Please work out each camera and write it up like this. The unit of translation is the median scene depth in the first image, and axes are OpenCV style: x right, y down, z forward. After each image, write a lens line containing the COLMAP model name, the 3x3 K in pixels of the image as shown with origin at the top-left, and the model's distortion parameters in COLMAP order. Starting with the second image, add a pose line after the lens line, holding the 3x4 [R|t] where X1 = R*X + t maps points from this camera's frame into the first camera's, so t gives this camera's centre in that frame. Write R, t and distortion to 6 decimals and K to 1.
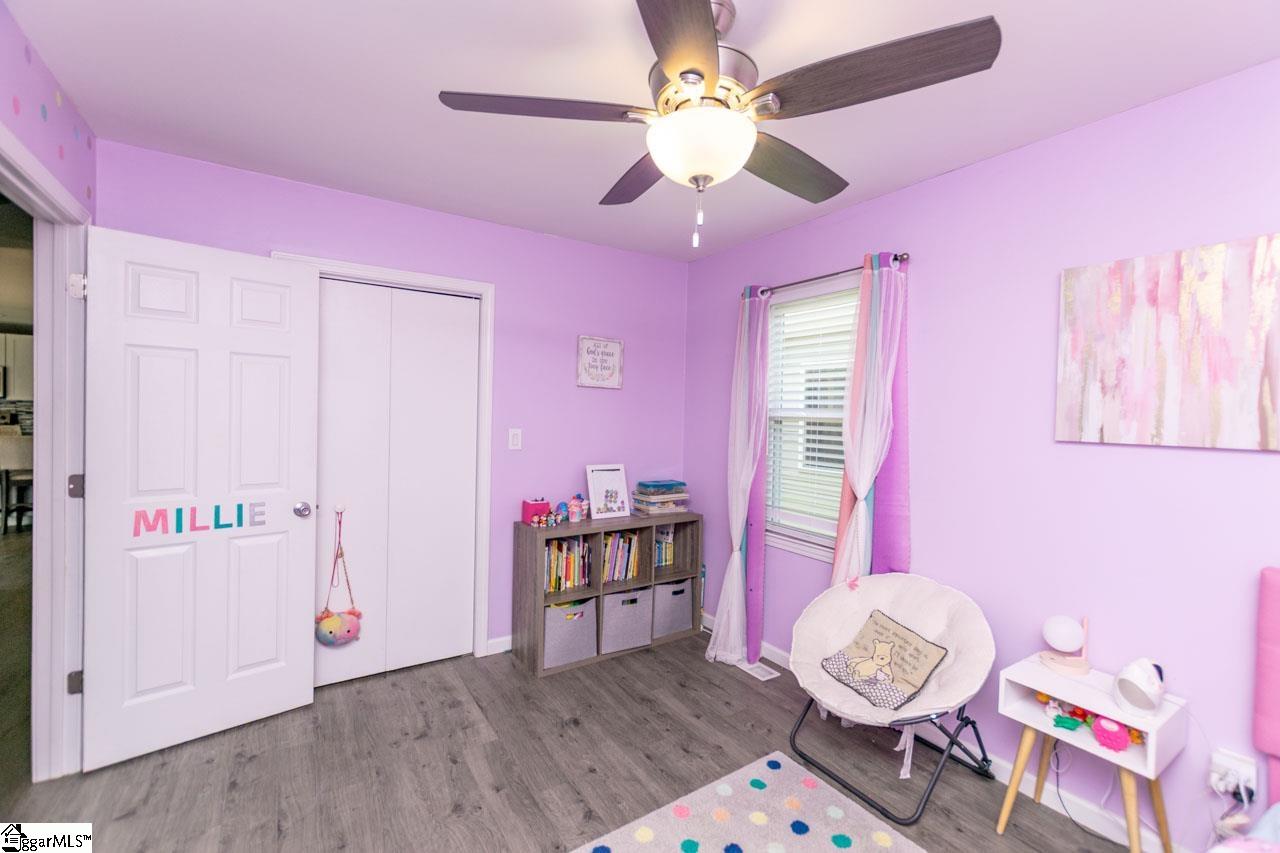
lens RADIAL K [[551.3, 0, 646.8], [0, 551.3, 421.6], [0, 0, 1]] dist [0.002143, -0.000477]
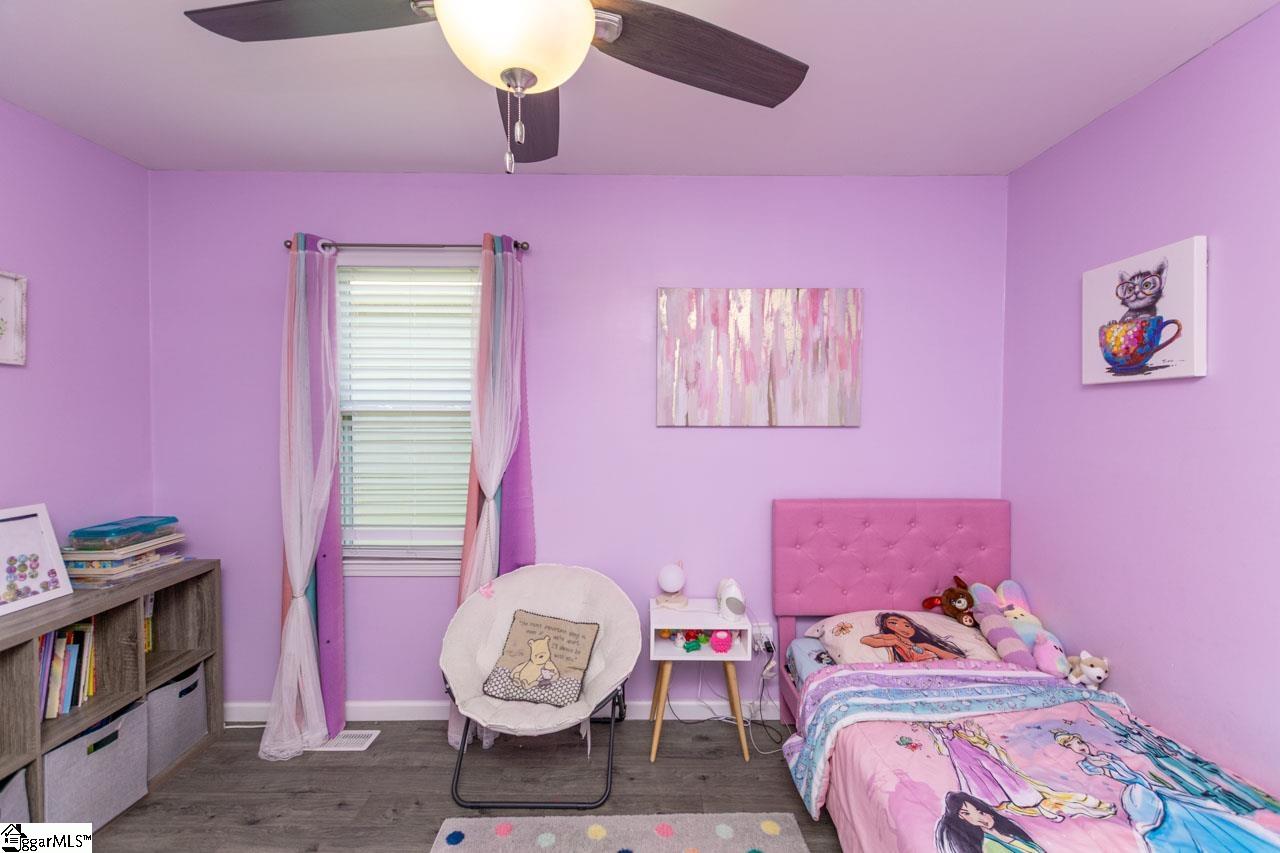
lens RADIAL K [[551.3, 0, 646.8], [0, 551.3, 421.6], [0, 0, 1]] dist [0.002143, -0.000477]
pose [[0.540041, -0.036871, 0.840830, -0.244495], [0.022654, 0.999315, 0.029271, -0.009054], [-0.841334, 0.003240, 0.540507, 0.277509]]
